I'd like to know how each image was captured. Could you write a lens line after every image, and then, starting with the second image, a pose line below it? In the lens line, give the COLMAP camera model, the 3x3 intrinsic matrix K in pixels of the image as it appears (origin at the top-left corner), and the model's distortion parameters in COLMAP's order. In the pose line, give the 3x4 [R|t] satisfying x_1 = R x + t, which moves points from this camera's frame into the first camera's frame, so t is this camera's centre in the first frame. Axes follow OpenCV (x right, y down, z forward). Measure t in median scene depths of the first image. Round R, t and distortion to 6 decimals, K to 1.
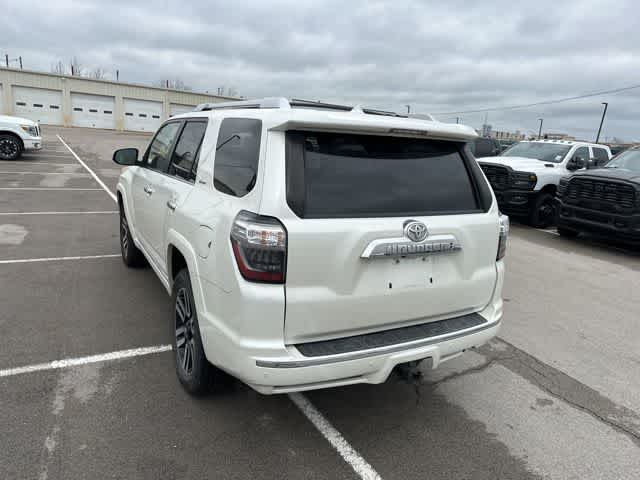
lens RADIAL K [[450.3, 0, 316.3], [0, 450.3, 239.7], [0, 0, 1]] dist [0.032659, -0.036121]
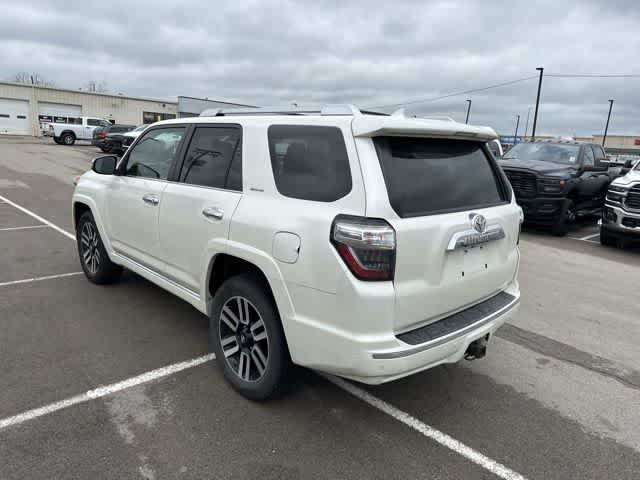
lens RADIAL K [[450.3, 0, 314.8], [0, 450.3, 242.2], [0, 0, 1]] dist [0.032659, -0.036121]
pose [[0.968736, -0.076738, 0.235926, -0.348762], [0.074245, 0.997050, 0.019449, -0.018565], [-0.236723, -0.001324, 0.971576, -0.002555]]
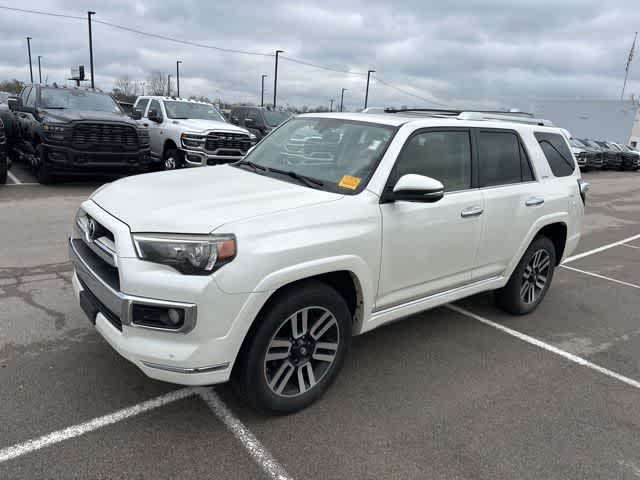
lens RADIAL K [[450.3, 0, 319.5], [0, 450.3, 245.4], [0, 0, 1]] dist [0.032659, -0.036121]
pose [[-0.170554, -0.349693, 0.921209, -1.497550], [0.130230, 0.918706, 0.372853, -0.542363], [-0.976704, 0.183561, -0.111149, 1.823723]]
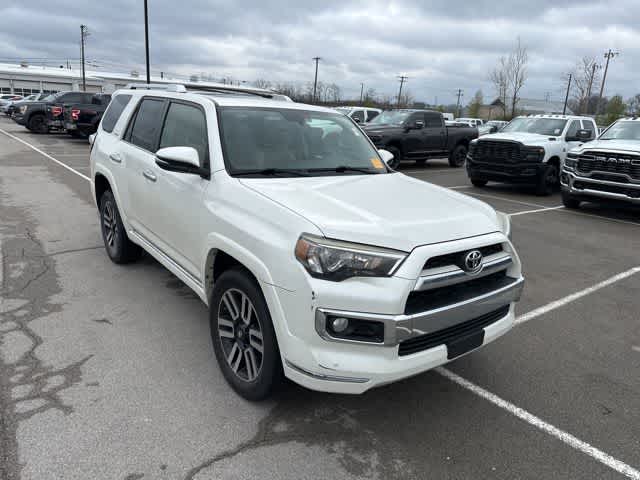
lens RADIAL K [[450.3, 0, 314.4], [0, 450.3, 238.2], [0, 0, 1]] dist [0.032659, -0.036121]
pose [[-0.980874, -0.096440, -0.169074, -0.196559], [-0.165630, 0.869810, 0.464756, -0.673665], [0.102241, 0.483870, -0.869147, 2.806812]]
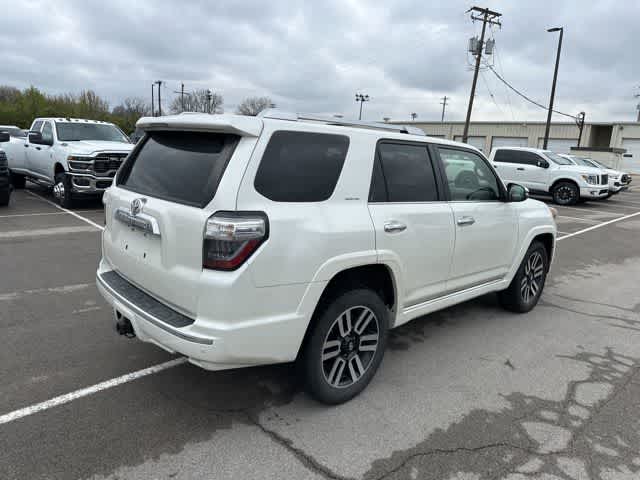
lens RADIAL K [[450.3, 0, 316.6], [0, 450.3, 240.4], [0, 0, 1]] dist [0.032659, -0.036121]
pose [[0.231487, 0.131489, -0.963911, 1.167851], [-0.252691, 0.964943, 0.070945, -0.107863], [0.939447, 0.227148, 0.256598, 0.906813]]
